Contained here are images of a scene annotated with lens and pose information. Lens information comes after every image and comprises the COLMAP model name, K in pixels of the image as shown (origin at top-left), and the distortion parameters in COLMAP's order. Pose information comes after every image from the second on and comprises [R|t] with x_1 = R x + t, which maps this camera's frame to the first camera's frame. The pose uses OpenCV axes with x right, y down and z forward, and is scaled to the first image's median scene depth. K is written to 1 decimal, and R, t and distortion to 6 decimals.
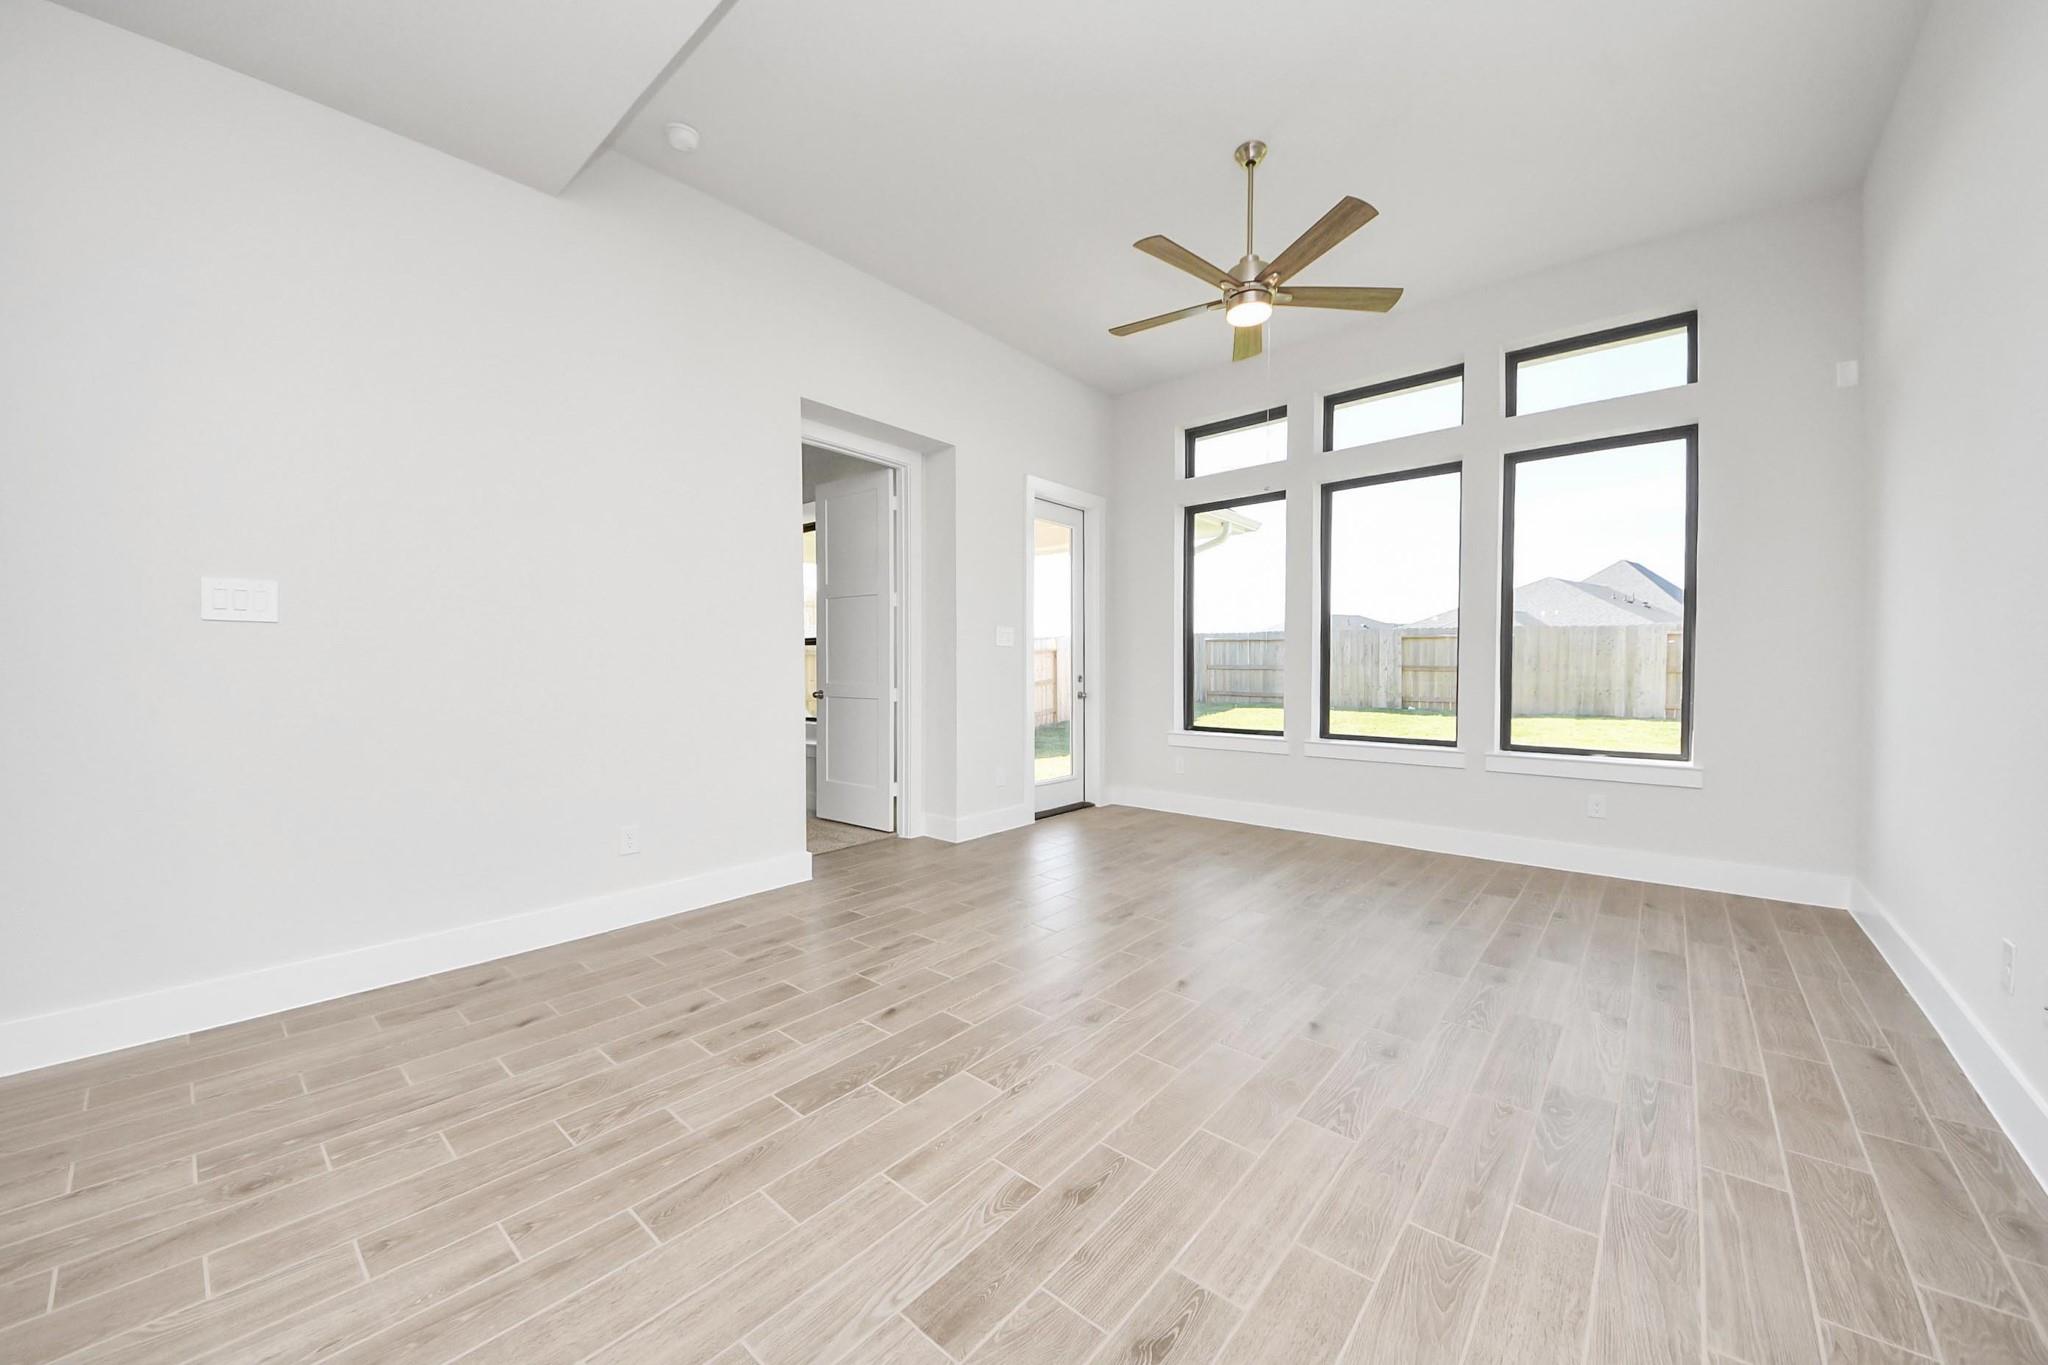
lens RADIAL K [[753.0, 0, 1024.0], [0, 753.0, 682.5], [0, 0, 1]] dist [0.031768, -0.024871]
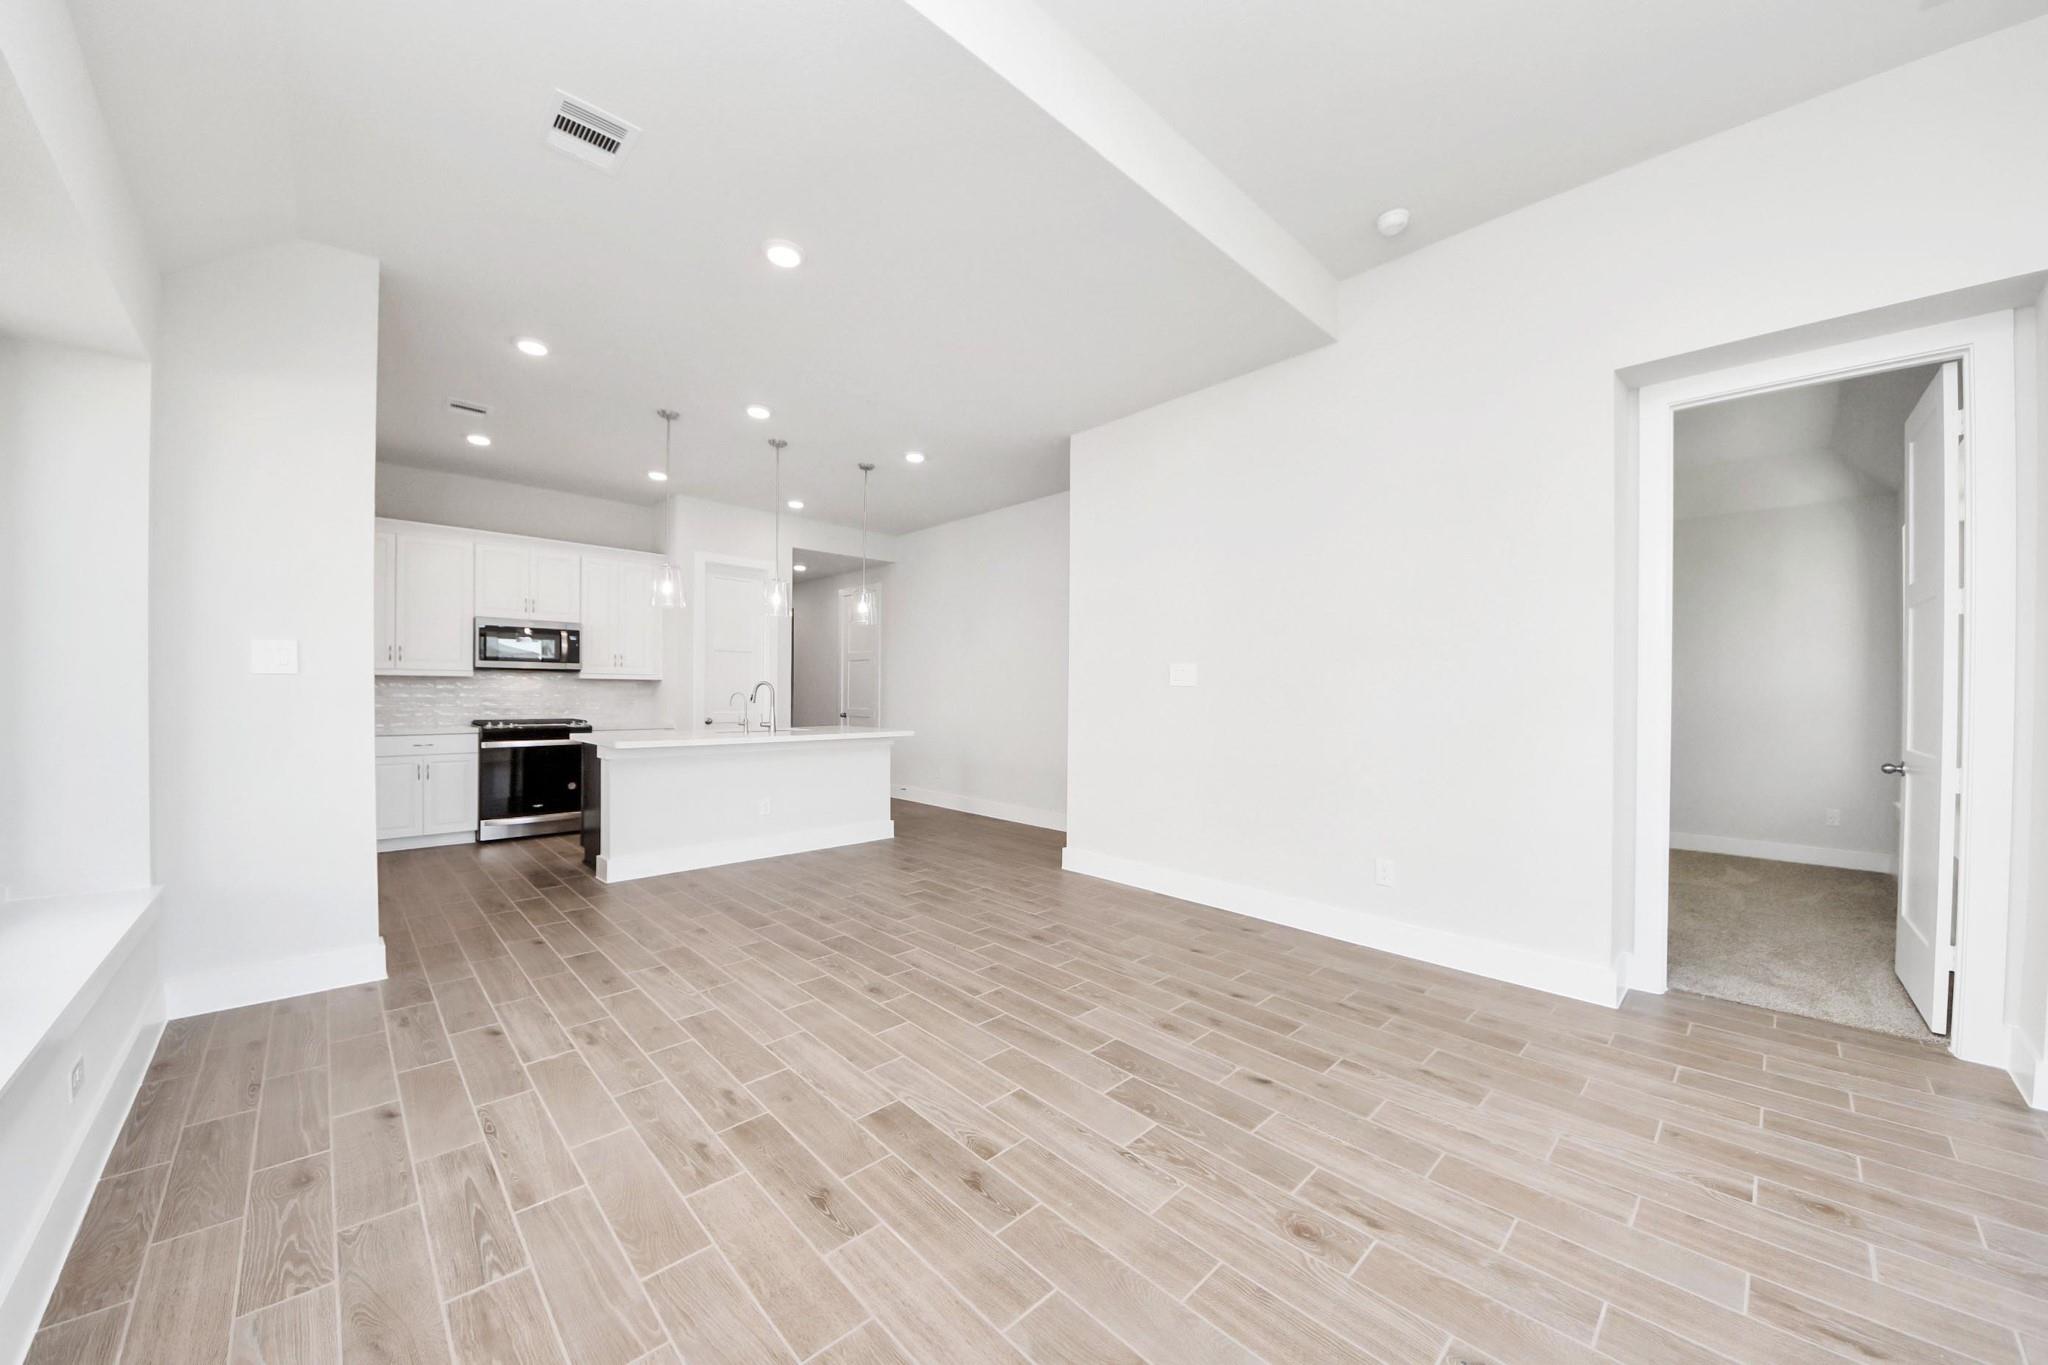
lens RADIAL K [[753.0, 0, 1024.0], [0, 753.0, 682.5], [0, 0, 1]] dist [0.031768, -0.024871]
pose [[-0.116252, -0.007028, -0.993195, 0.952377], [-0.033483, 0.999434, -0.003153, -0.064698], [0.992655, 0.032889, -0.116421, 0.926463]]
